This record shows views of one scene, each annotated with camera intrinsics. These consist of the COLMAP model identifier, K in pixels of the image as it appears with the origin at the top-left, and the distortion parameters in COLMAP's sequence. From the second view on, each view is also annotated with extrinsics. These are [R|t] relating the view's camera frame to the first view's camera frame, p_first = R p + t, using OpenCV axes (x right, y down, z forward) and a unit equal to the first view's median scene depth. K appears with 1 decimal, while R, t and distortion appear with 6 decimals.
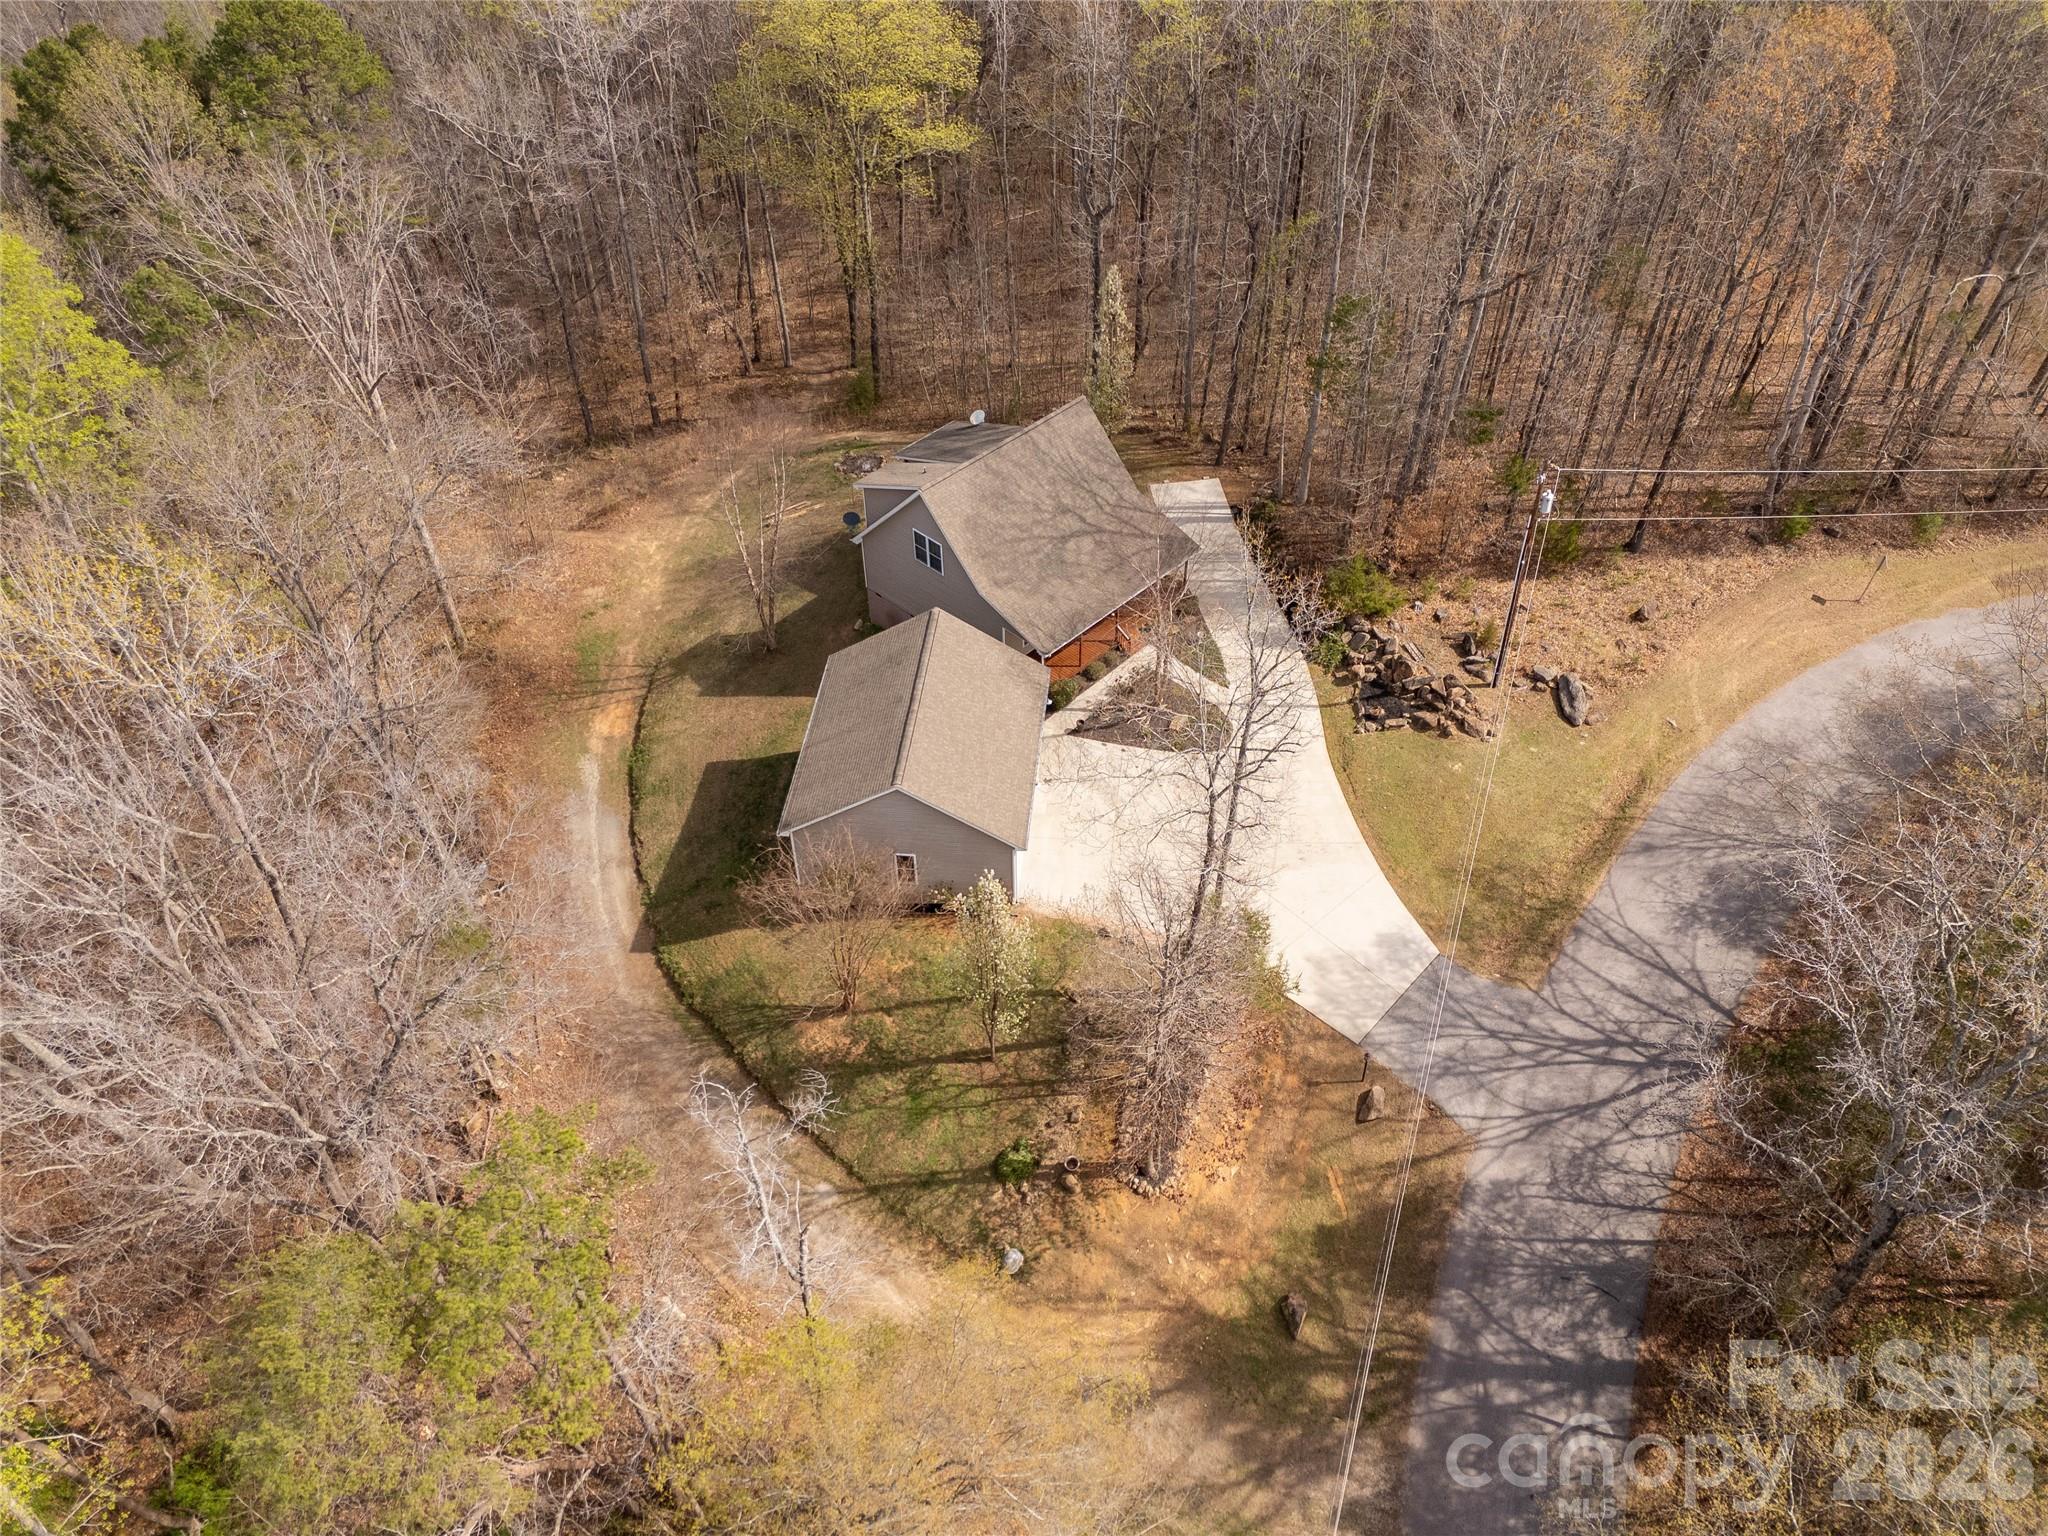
lens RADIAL K [[1439.6, 0, 1017.2], [0, 1439.6, 772.8], [0, 0, 1]] dist [0.080529, -0.001480]
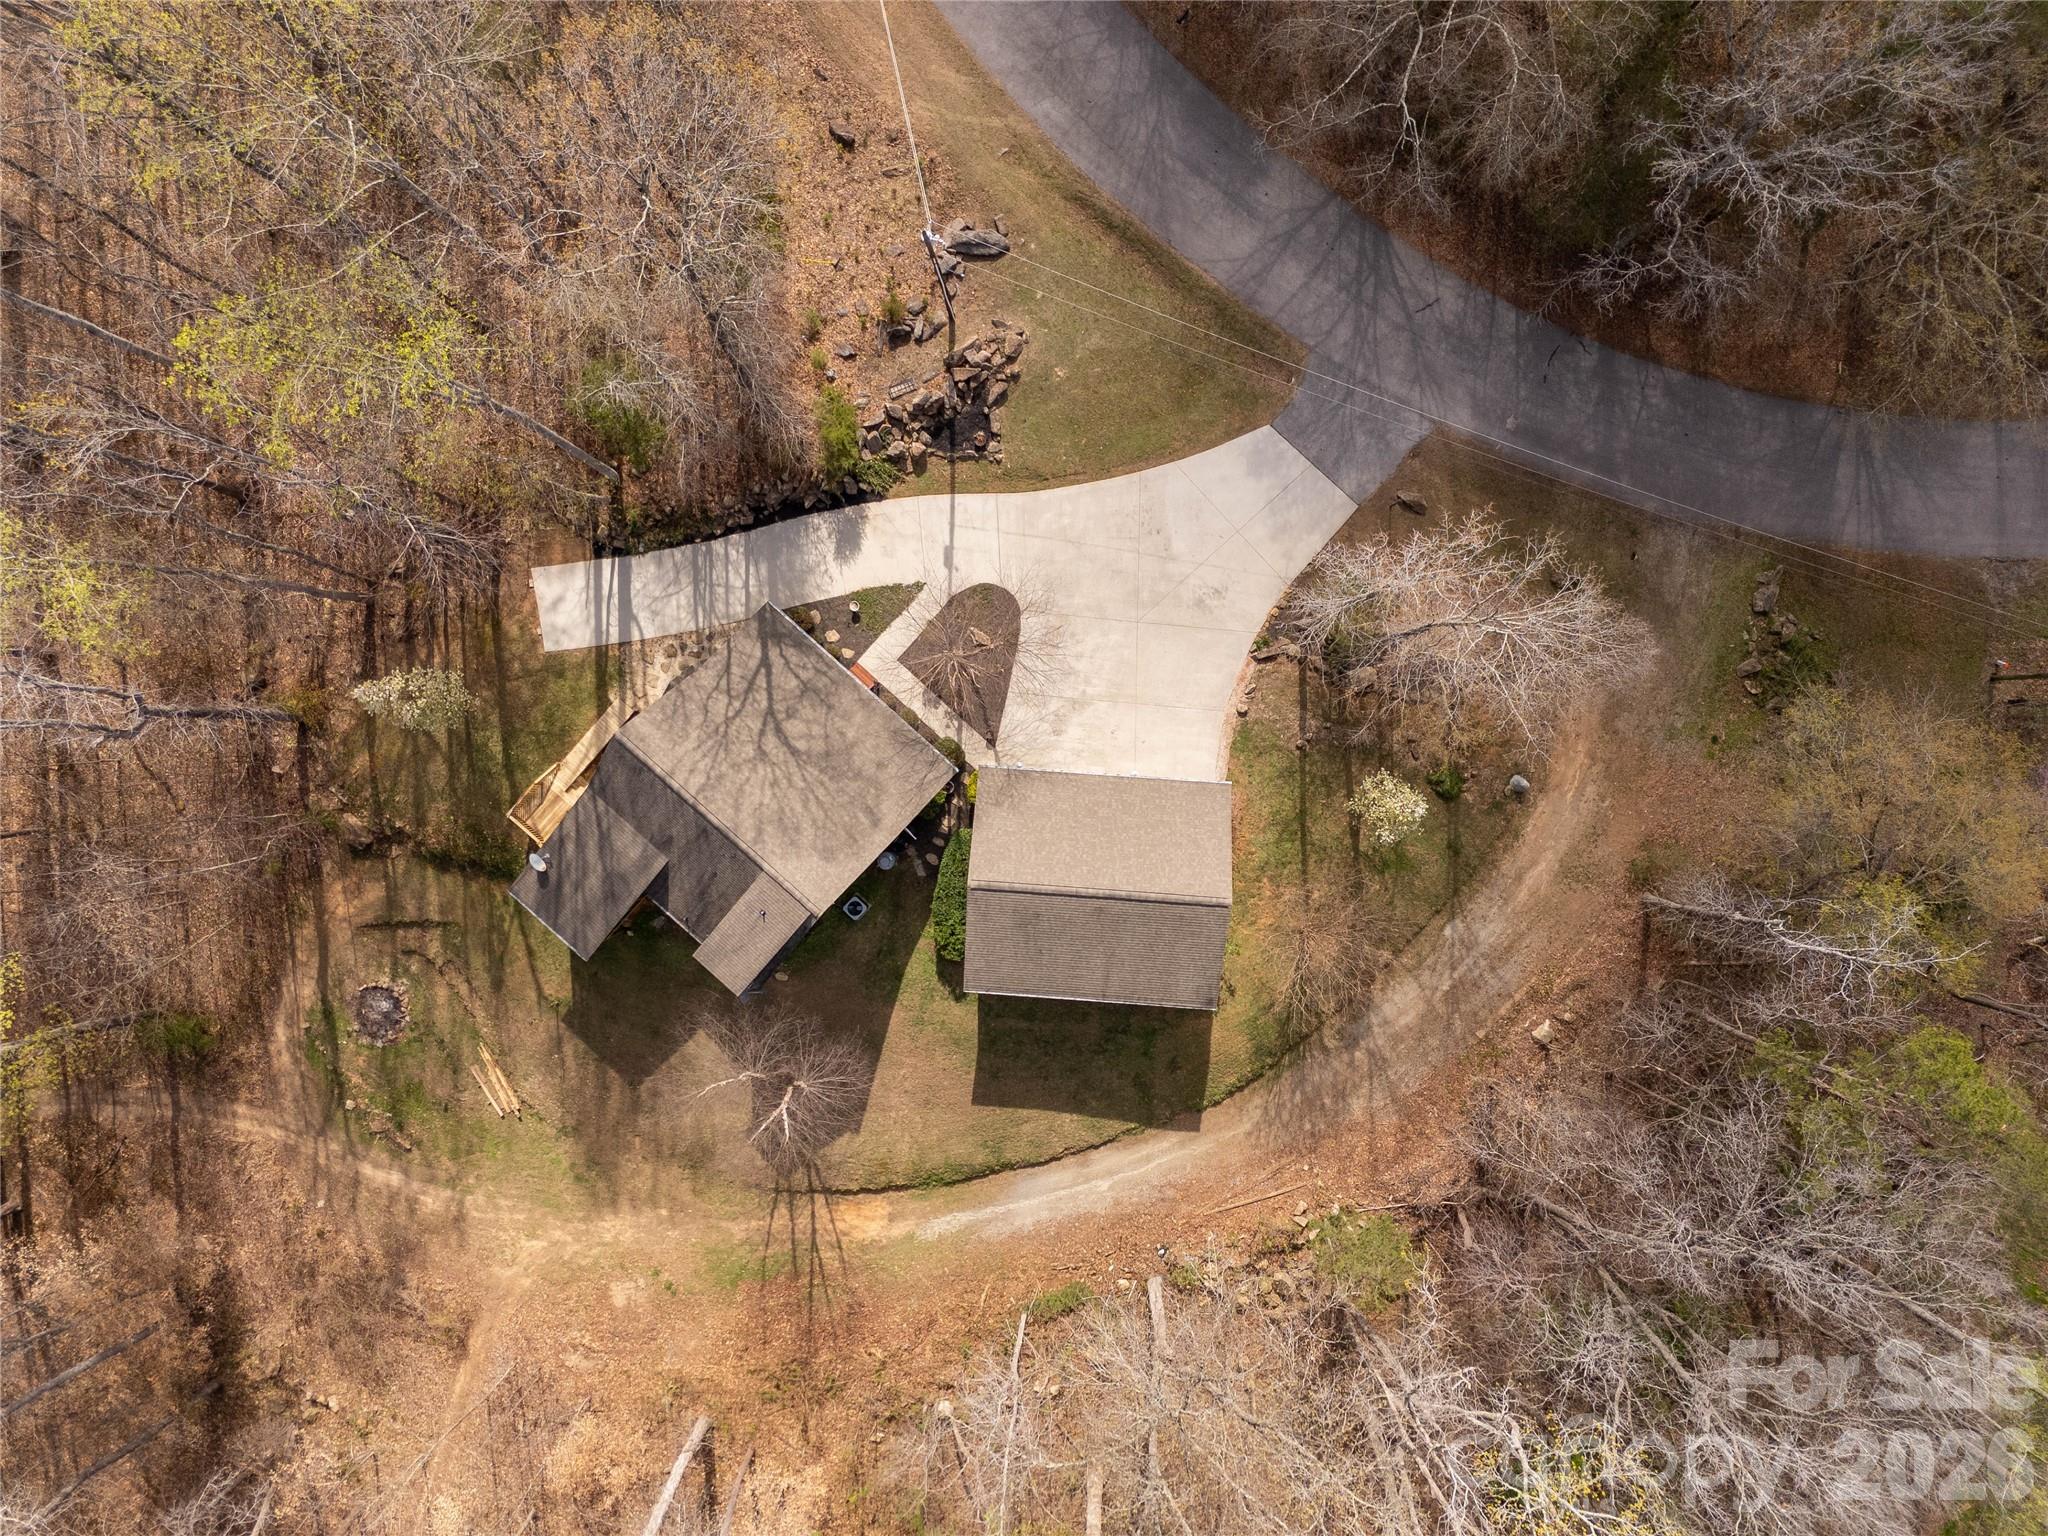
lens RADIAL K [[1467.1, 0, 1031.2], [0, 1467.1, 759.8], [0, 0, 1]] dist [0.099013, -0.114720]
pose [[-0.033088, -0.999374, -0.012539, 0.038905], [0.724931, -0.032635, 0.688048, -0.720172], [-0.688026, 0.013676, 0.725557, 0.240973]]
